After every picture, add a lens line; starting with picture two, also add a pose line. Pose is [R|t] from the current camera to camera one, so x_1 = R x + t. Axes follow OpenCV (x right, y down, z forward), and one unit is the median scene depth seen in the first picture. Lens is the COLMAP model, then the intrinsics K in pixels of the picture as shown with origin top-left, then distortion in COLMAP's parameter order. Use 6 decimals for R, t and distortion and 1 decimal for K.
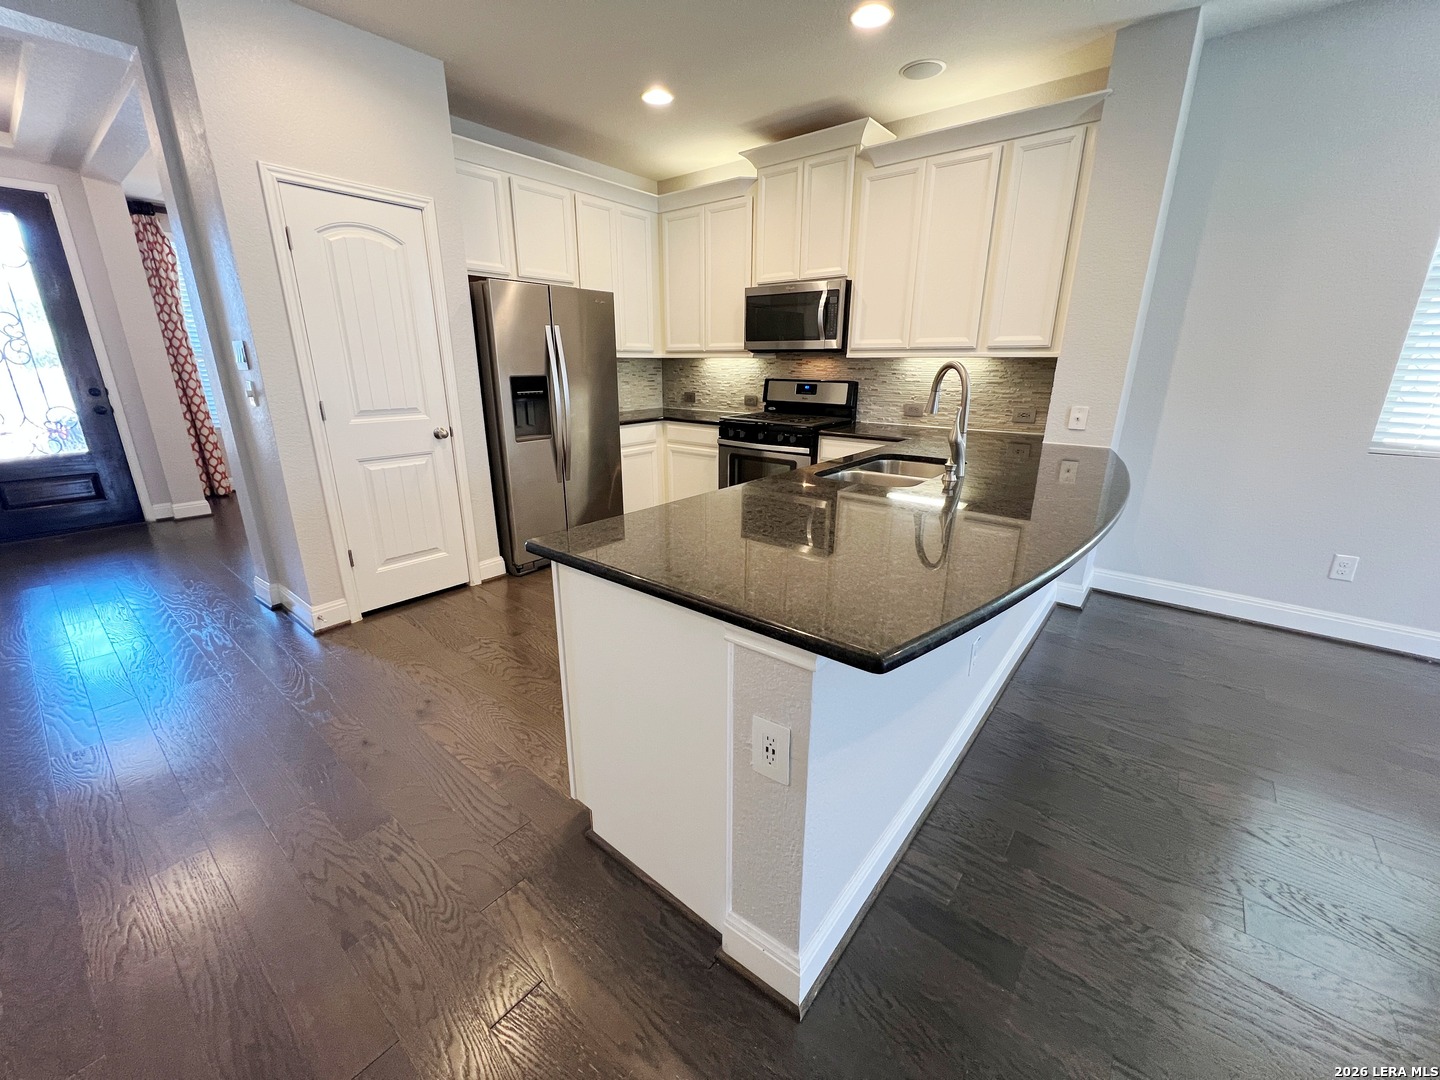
lens RADIAL K [[573.9, 0, 720.0], [0, 573.9, 540.0], [0, 0, 1]] dist [-0.001339, 0.000084]
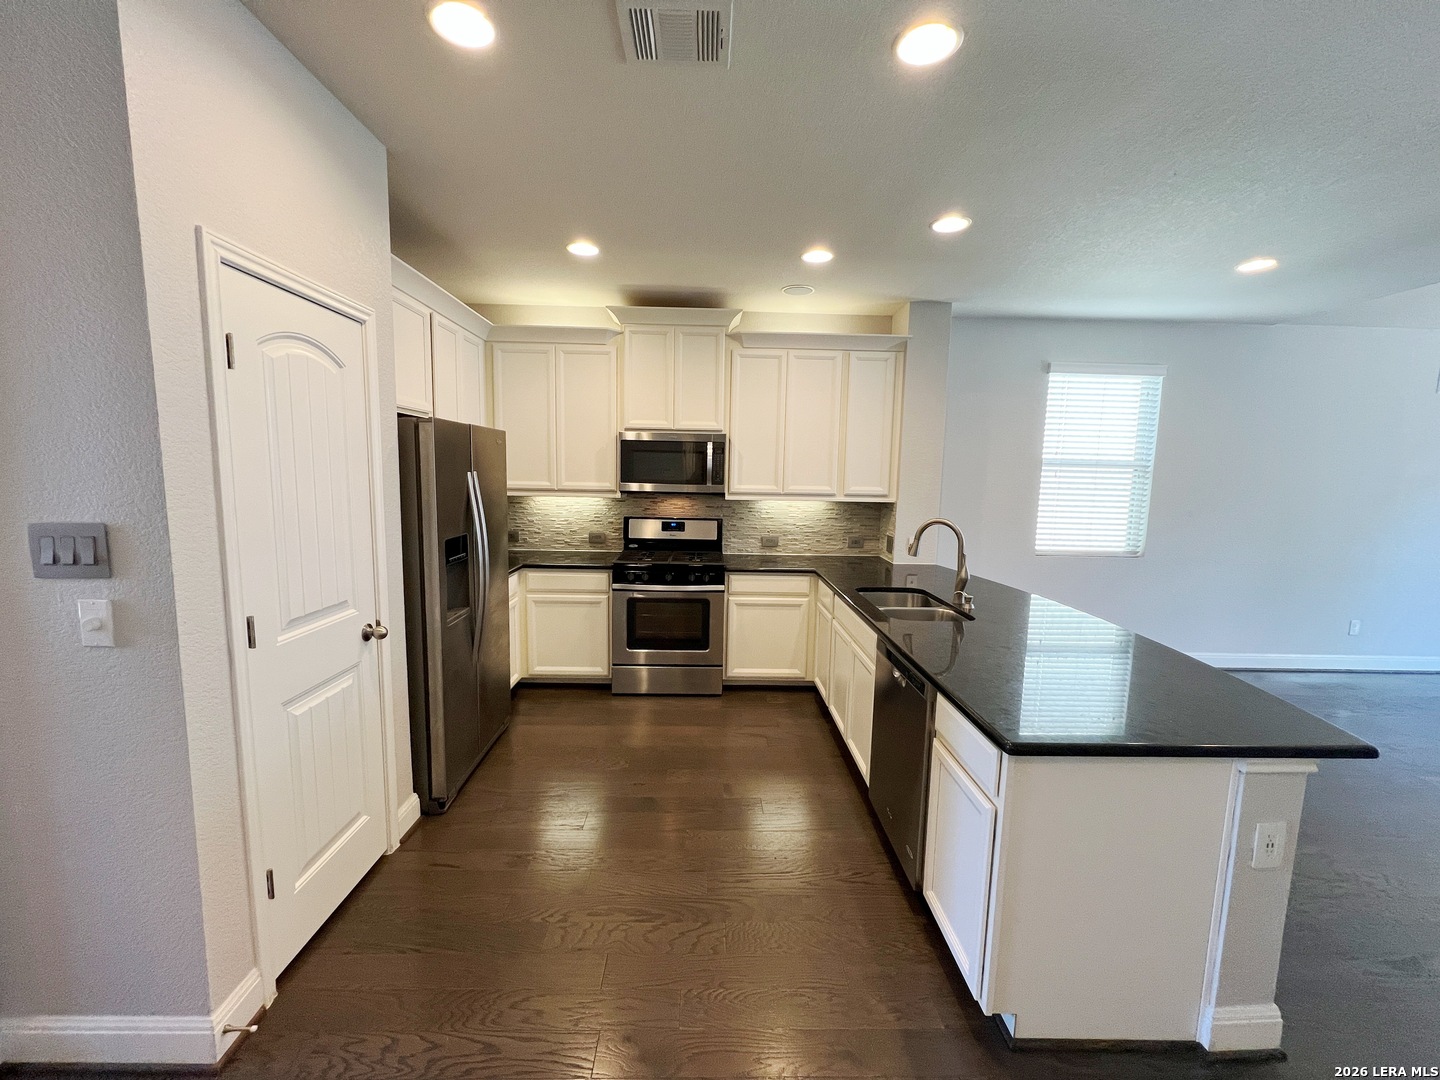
lens RADIAL K [[573.9, 0, 720.0], [0, 573.9, 540.0], [0, 0, 1]] dist [-0.001339, 0.000084]
pose [[0.762942, -0.064737, 0.643217, -0.479159], [0.176400, 0.978063, -0.110795, -0.115958], [-0.621935, 0.197994, 0.757625, 0.177443]]
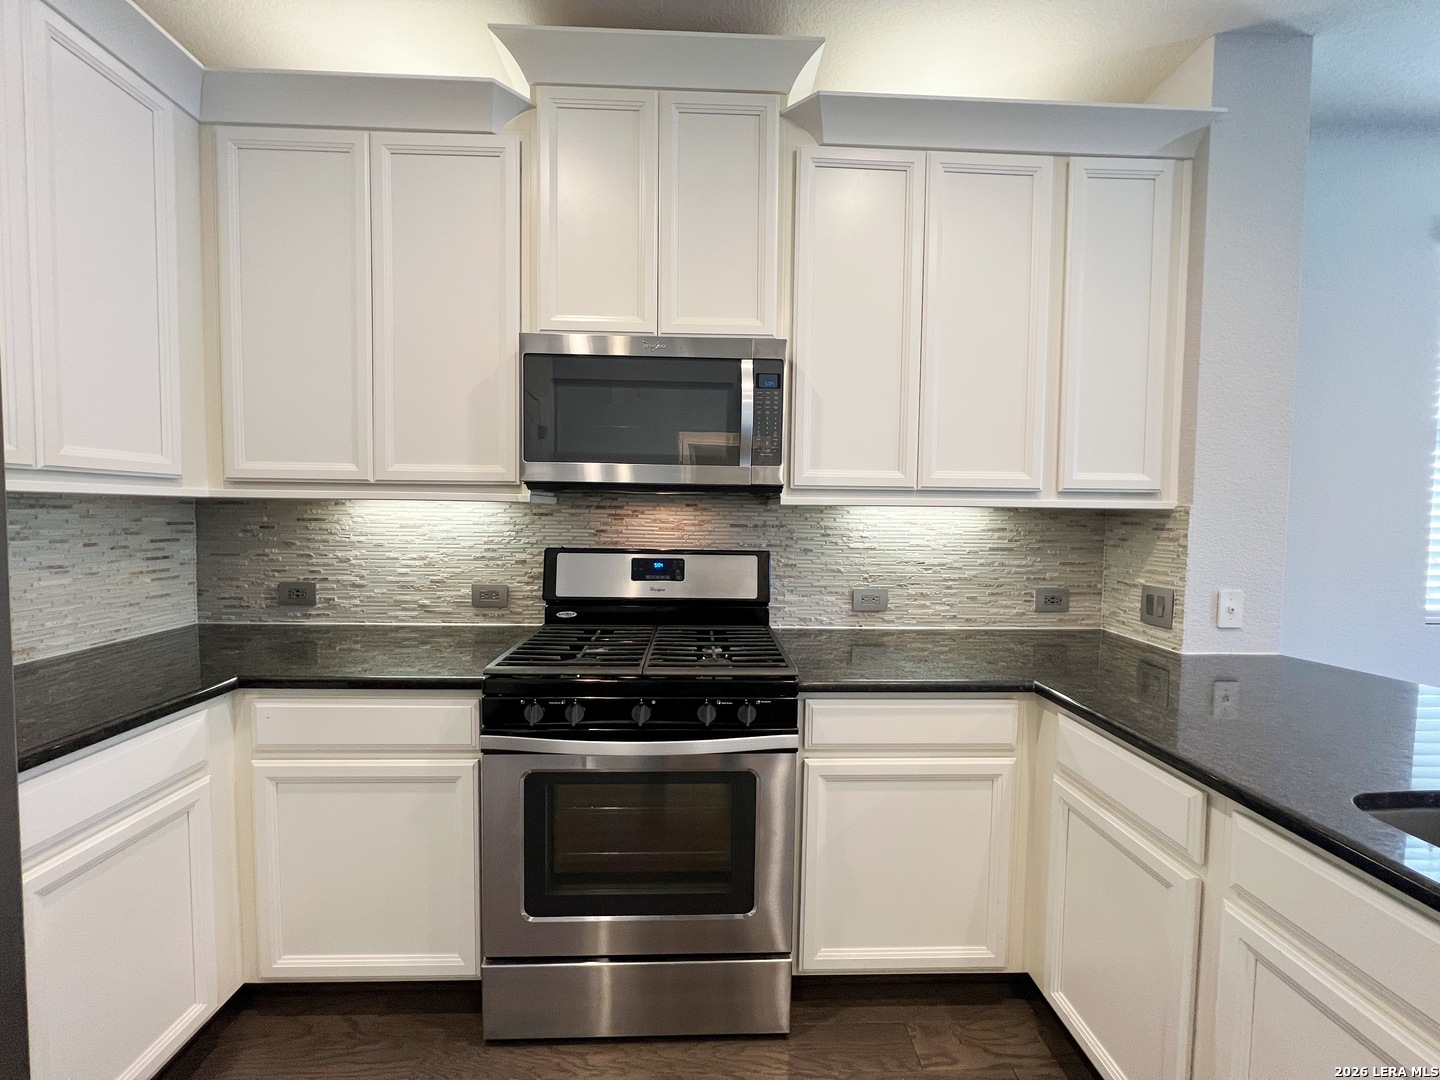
lens RADIAL K [[573.9, 0, 720.0], [0, 573.9, 540.0], [0, 0, 1]] dist [-0.001339, 0.000084]
pose [[0.755220, -0.023917, 0.655035, -0.115914], [0.185682, 0.966205, -0.178802, -0.206454], [-0.628622, 0.256663, 0.734138, 0.666141]]
